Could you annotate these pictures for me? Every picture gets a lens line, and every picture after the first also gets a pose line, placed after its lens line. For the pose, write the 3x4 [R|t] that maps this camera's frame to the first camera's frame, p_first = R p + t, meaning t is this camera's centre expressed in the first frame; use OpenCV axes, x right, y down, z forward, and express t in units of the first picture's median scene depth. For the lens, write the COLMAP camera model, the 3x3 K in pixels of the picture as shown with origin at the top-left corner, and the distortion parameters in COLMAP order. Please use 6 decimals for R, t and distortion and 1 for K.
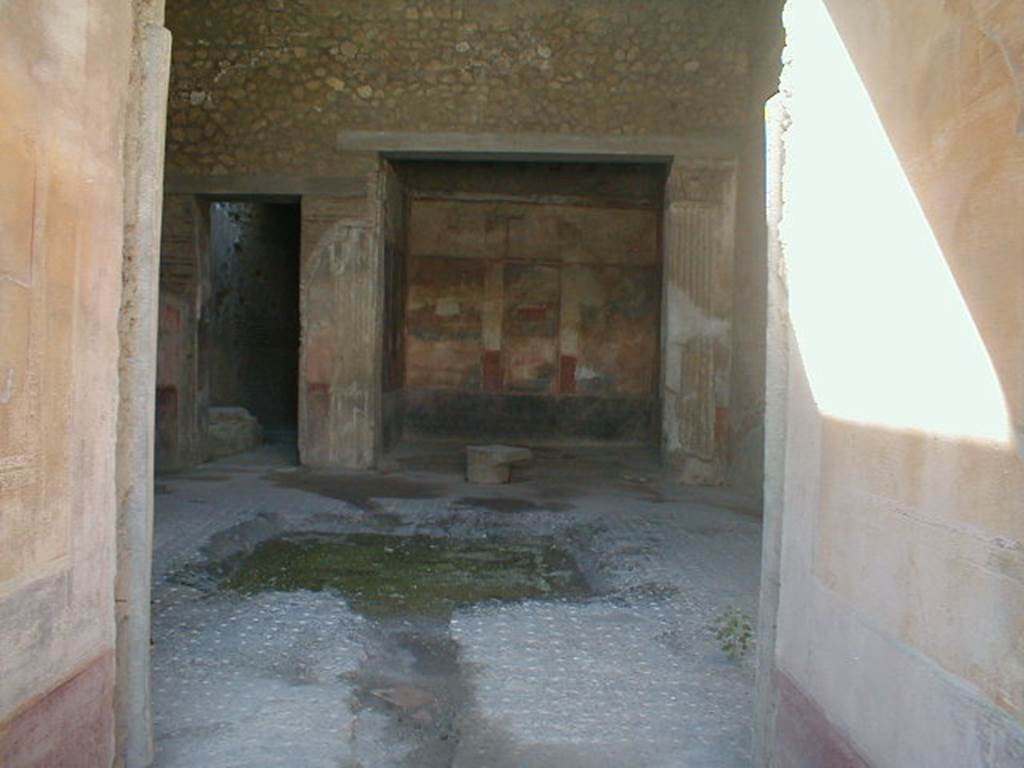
lens RADIAL K [[1025.6, 0, 512.0], [0, 1025.6, 384.0], [0, 0, 1]] dist [-0.100659, 0.007748]
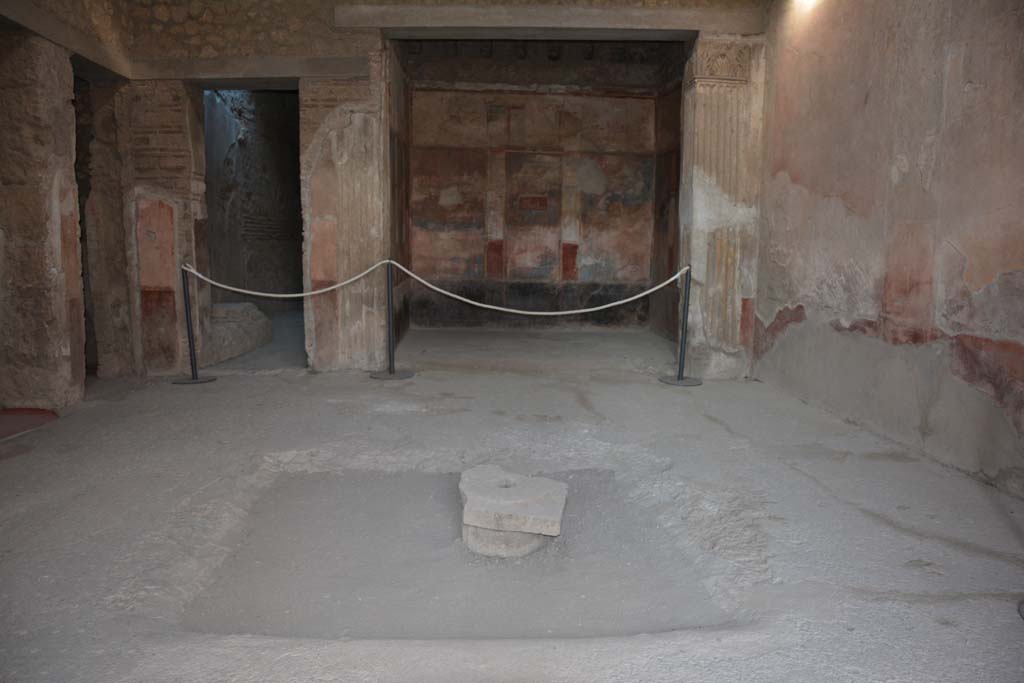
lens RADIAL K [[786.6, 0, 512.0], [0, 786.6, 341.5], [0, 0, 1]] dist [-0.140381, 0.082700]
pose [[0.998997, -0.021958, 0.039026, -0.042602], [0.017729, 0.994250, 0.105603, -0.016578], [-0.041121, -0.104806, 0.993642, 0.255070]]
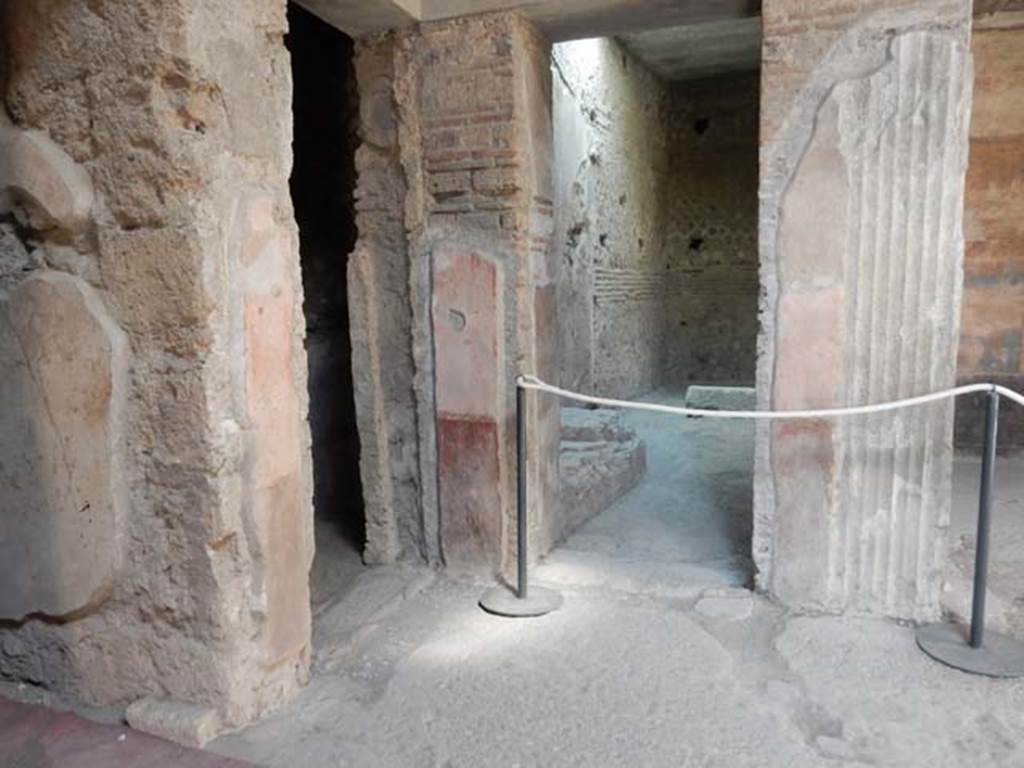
lens RADIAL K [[745.9, 0, 512.0], [0, 745.9, 384.0], [0, 0, 1]] dist [-0.005647, 0.007289]
pose [[0.936884, 0.007329, -0.349564, -0.180490], [0.031773, 0.993859, 0.105993, -0.049206], [0.348194, -0.110410, 0.930898, 0.614670]]
